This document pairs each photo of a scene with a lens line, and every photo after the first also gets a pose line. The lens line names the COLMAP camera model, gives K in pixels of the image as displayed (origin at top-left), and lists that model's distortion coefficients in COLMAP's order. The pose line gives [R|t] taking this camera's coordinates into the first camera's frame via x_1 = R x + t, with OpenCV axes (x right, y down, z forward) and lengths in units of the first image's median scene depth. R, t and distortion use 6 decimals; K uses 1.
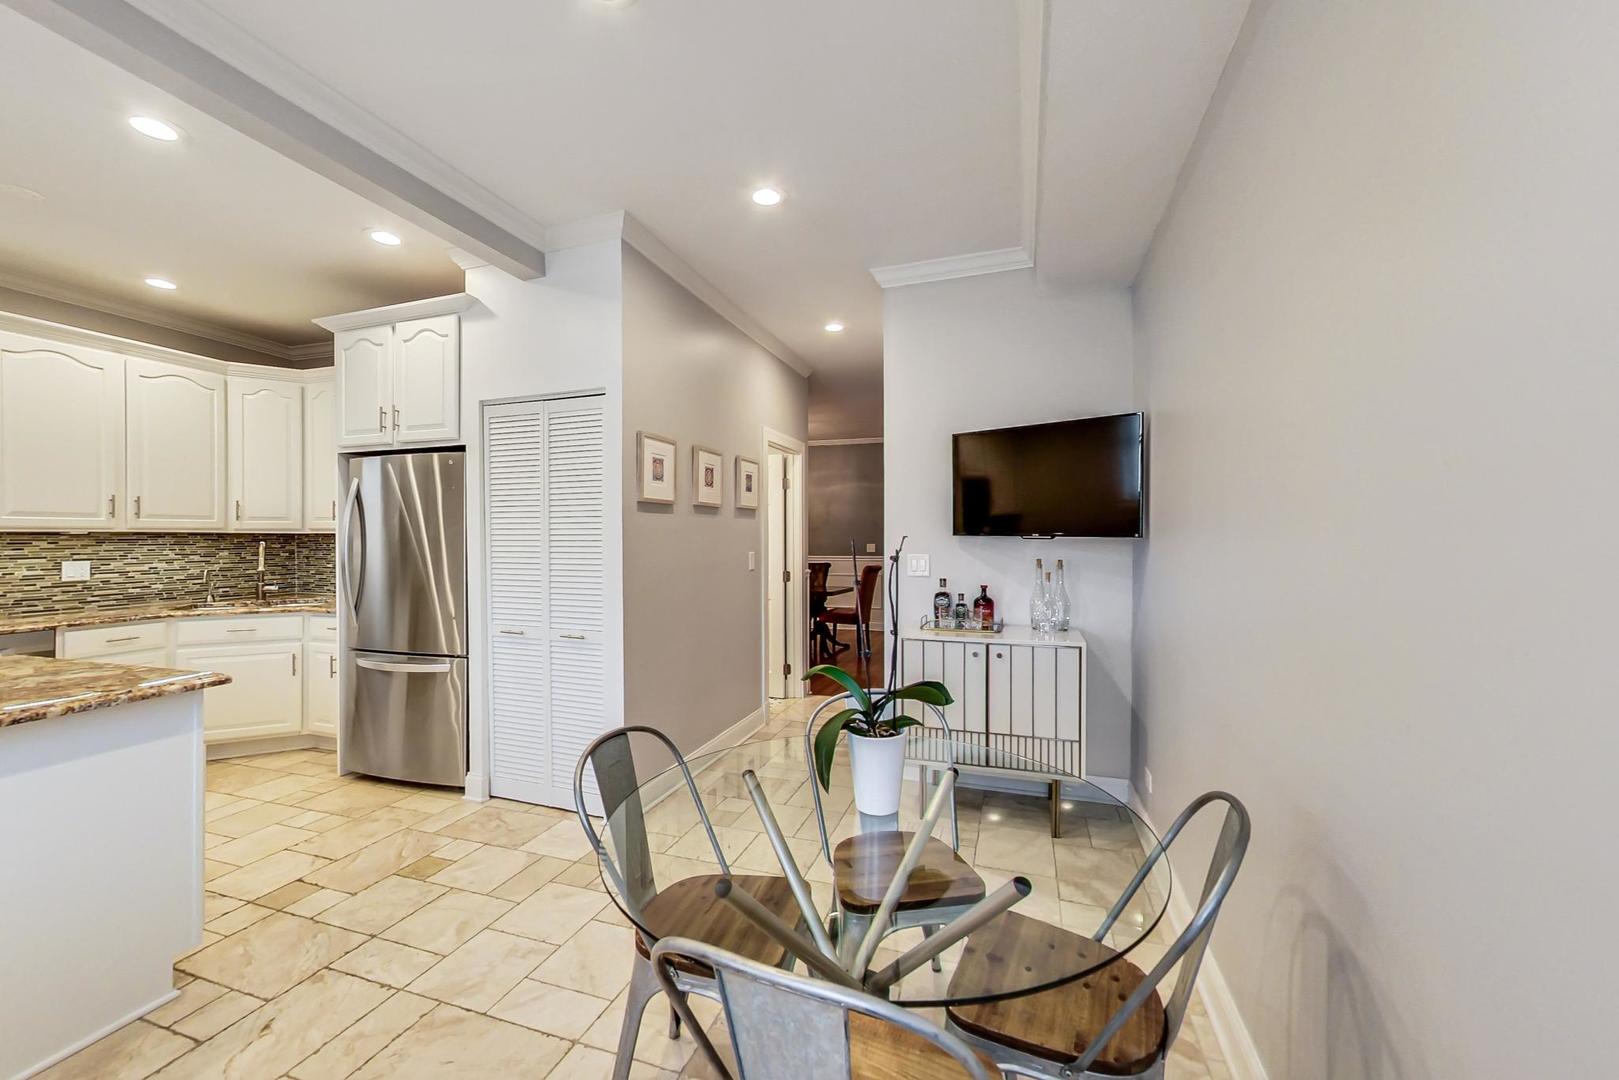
lens RADIAL K [[635.3, 0, 816.4], [0, 635.3, 534.5], [0, 0, 1]] dist [-0.002503, -0.000423]
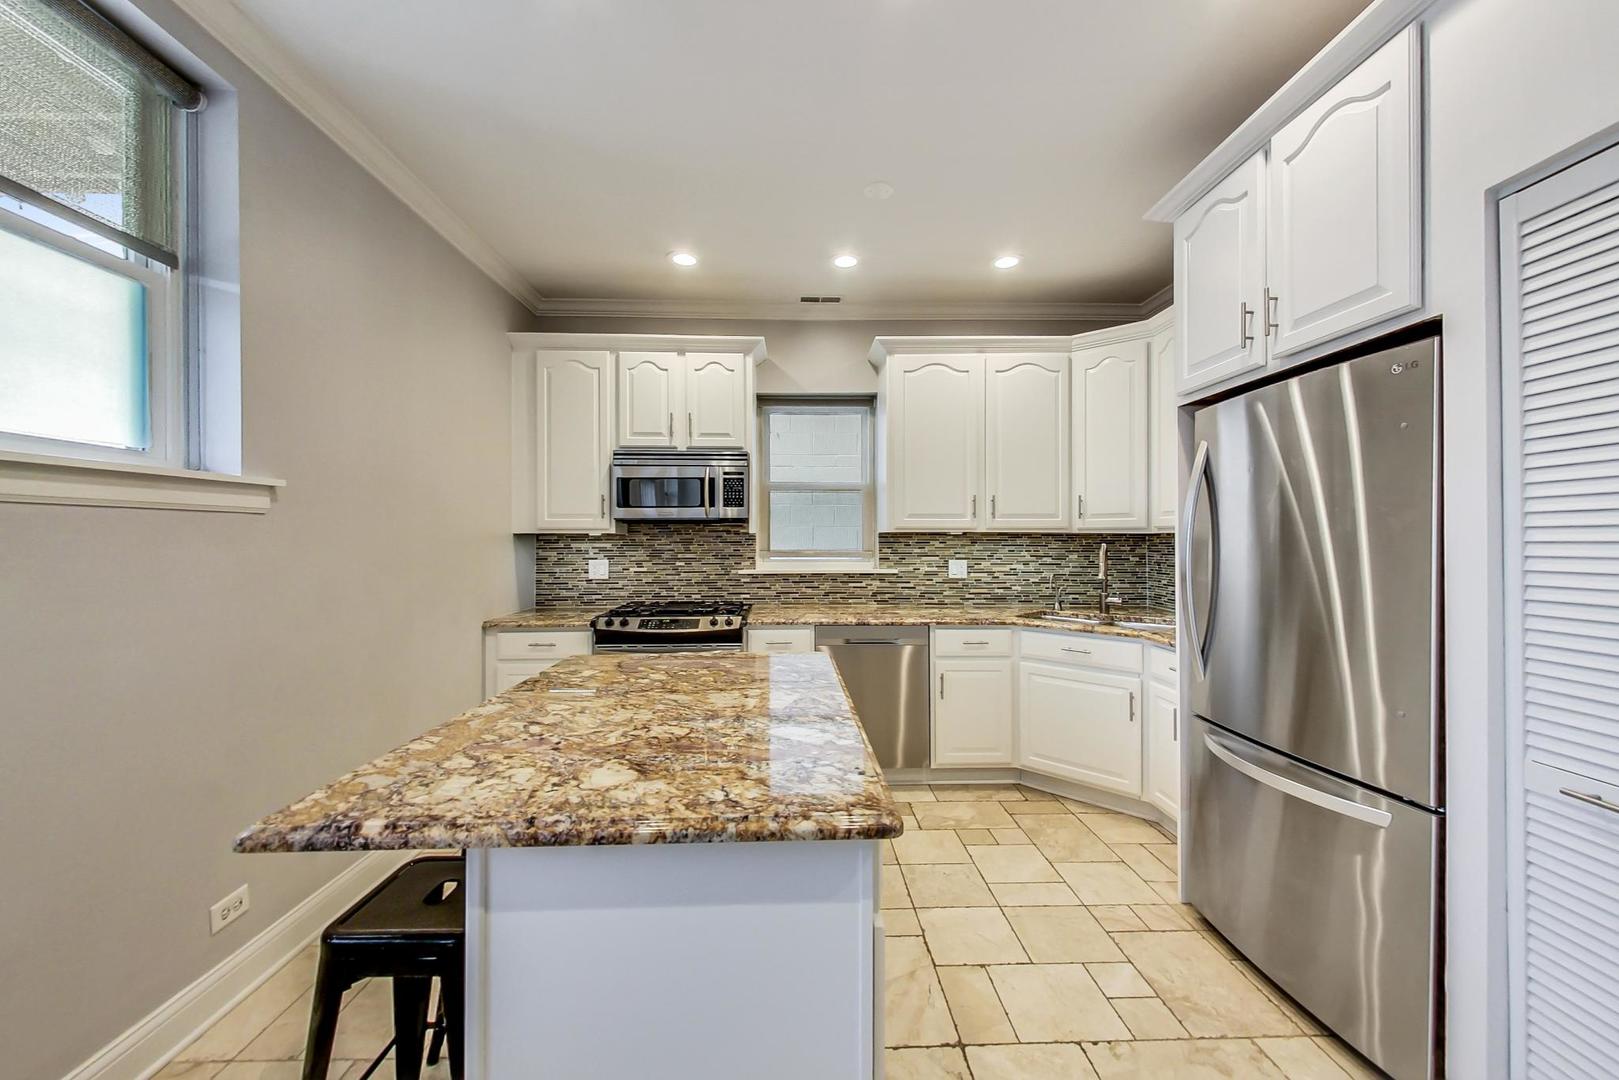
lens RADIAL K [[627.8, 0, 796.9], [0, 627.8, 538.5], [0, 0, 1]] dist [0.000976, -0.003654]
pose [[0.324431, 0.001731, -0.945908, -0.262987], [-0.000979, 0.999998, 0.001494, 0.004985], [0.945909, 0.000441, 0.324432, 0.405266]]
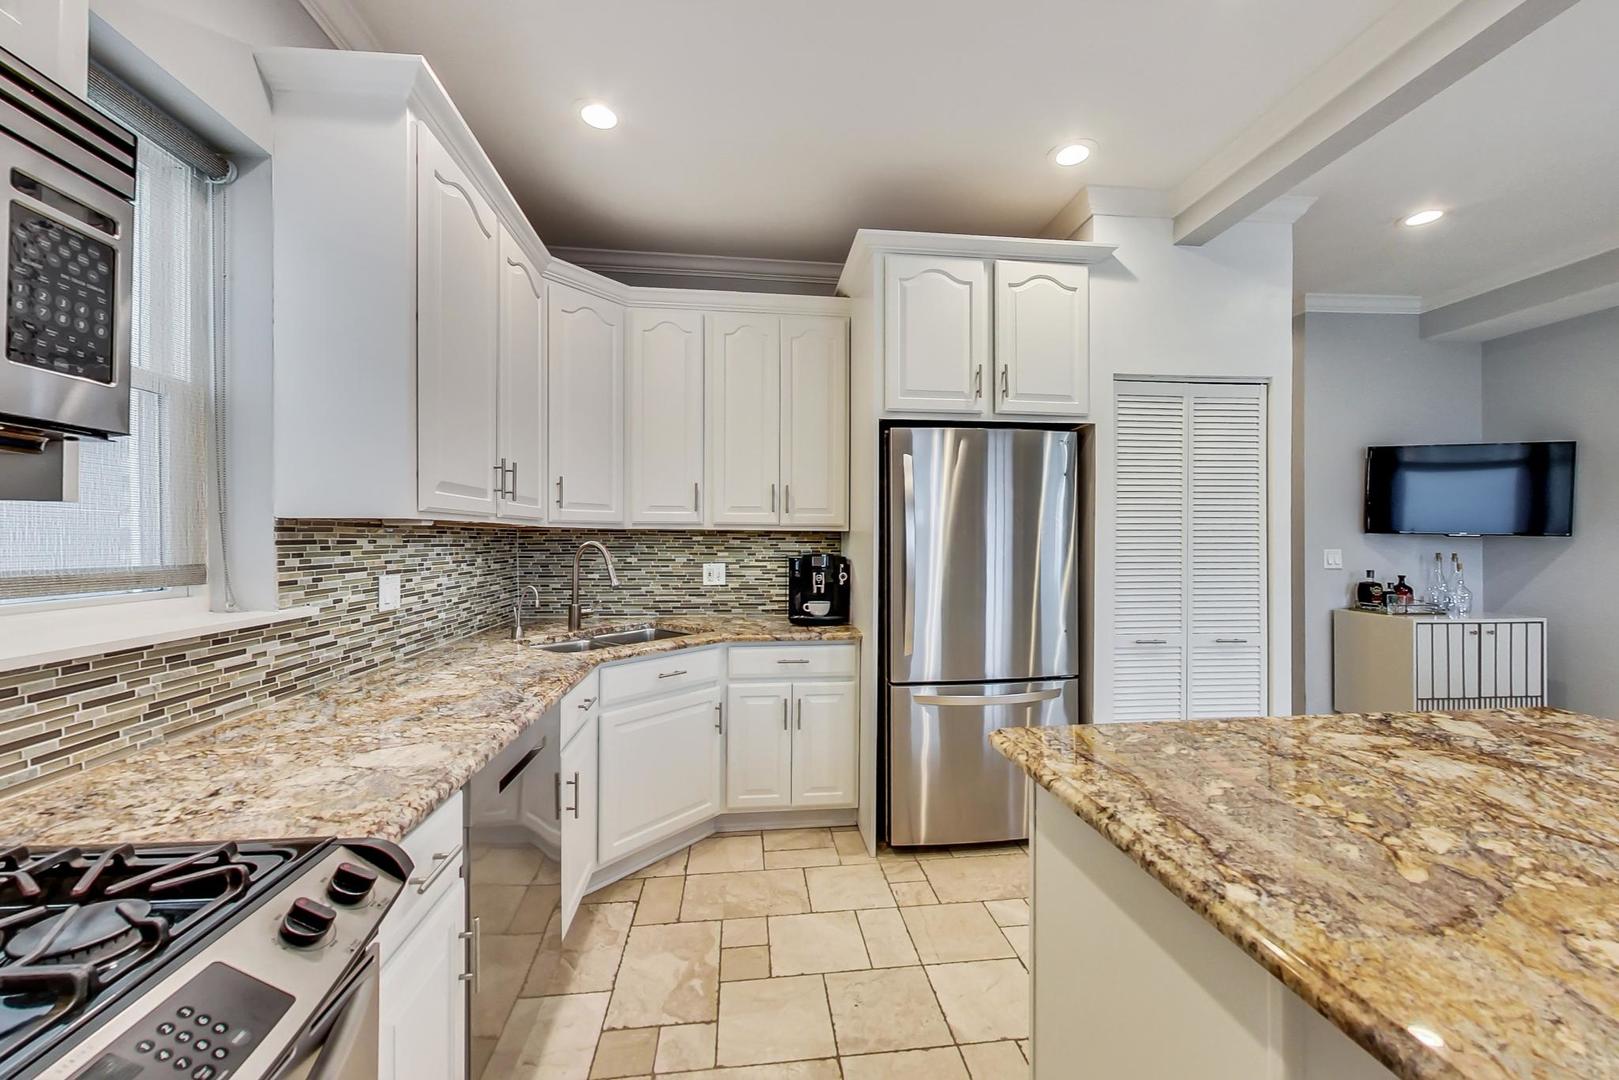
lens RADIAL K [[633.2, 0, 817.5], [0, 633.2, 535.6], [0, 0, 1]] dist [0.014454, 0.000018]
pose [[0.905063, 0.001882, 0.425272, -1.081824], [0.000346, 0.999987, -0.005161, 0.011122], [-0.425276, 0.004818, 0.905051, 0.344352]]
